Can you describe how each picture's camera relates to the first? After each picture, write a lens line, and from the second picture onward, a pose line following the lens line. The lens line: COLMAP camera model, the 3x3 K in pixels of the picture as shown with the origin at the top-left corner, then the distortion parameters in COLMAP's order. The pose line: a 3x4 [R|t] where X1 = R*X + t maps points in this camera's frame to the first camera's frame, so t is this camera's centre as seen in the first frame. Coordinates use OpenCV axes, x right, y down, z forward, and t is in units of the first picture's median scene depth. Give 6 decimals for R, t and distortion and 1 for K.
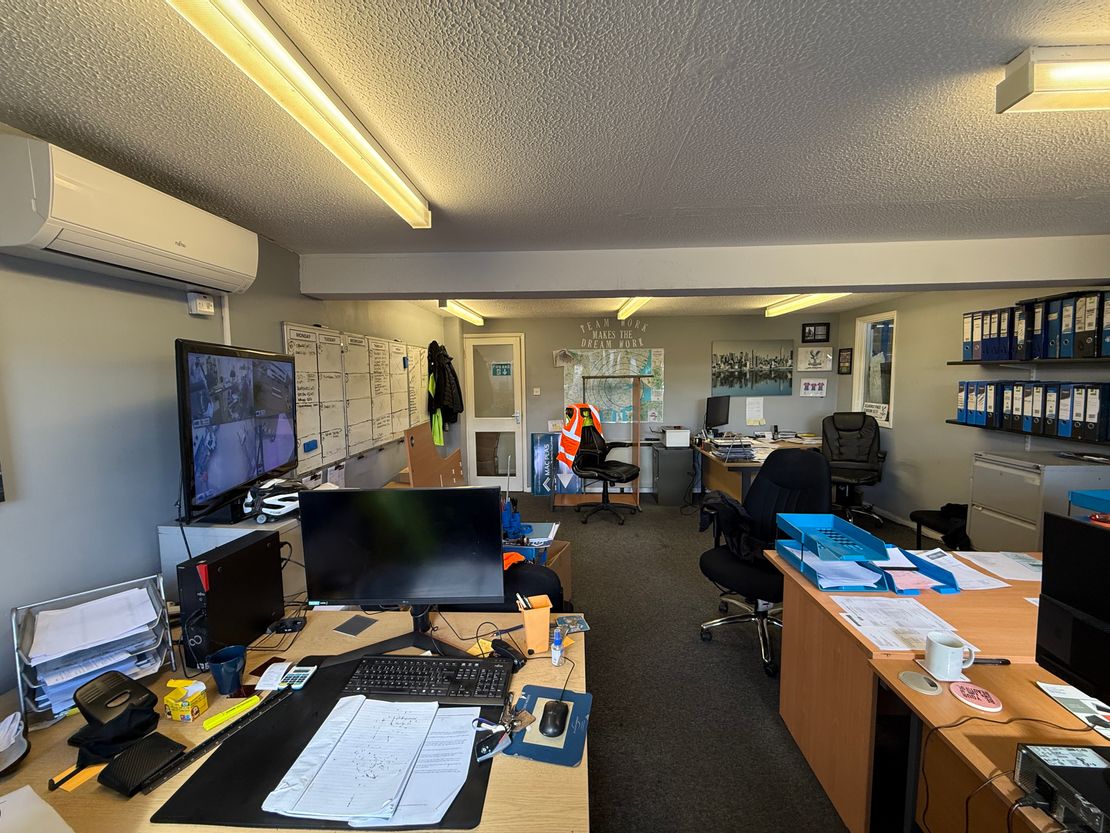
lens RADIAL K [[443.7, 0, 555.1], [0, 443.7, 412.5], [0, 0, 1]] dist [-0.000582, 0.000990]
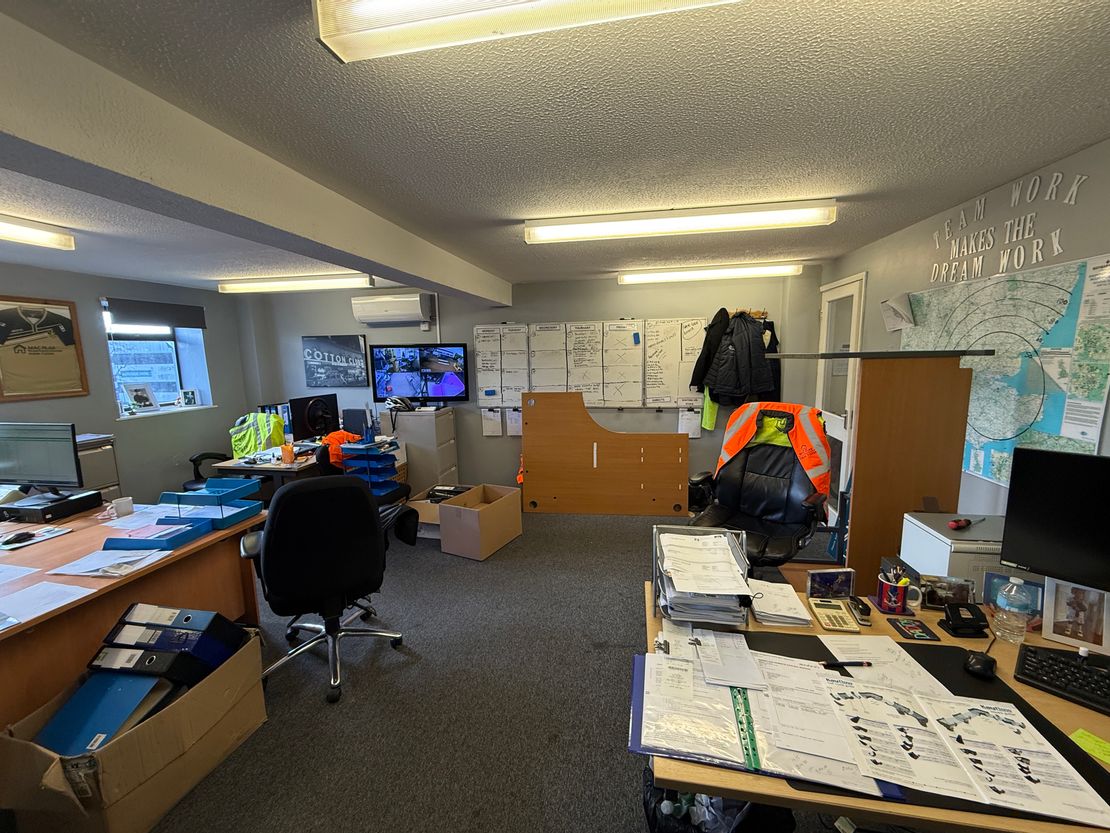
lens RADIAL K [[443.7, 0, 555.5], [0, 443.7, 413.8], [0, 0, 1]] dist [-0.000582, 0.000990]
pose [[-0.122520, 0.150950, -0.980920, 0.873854], [-0.063452, 0.985152, 0.159527, -0.105710], [0.990436, 0.081786, -0.111122, 1.083086]]
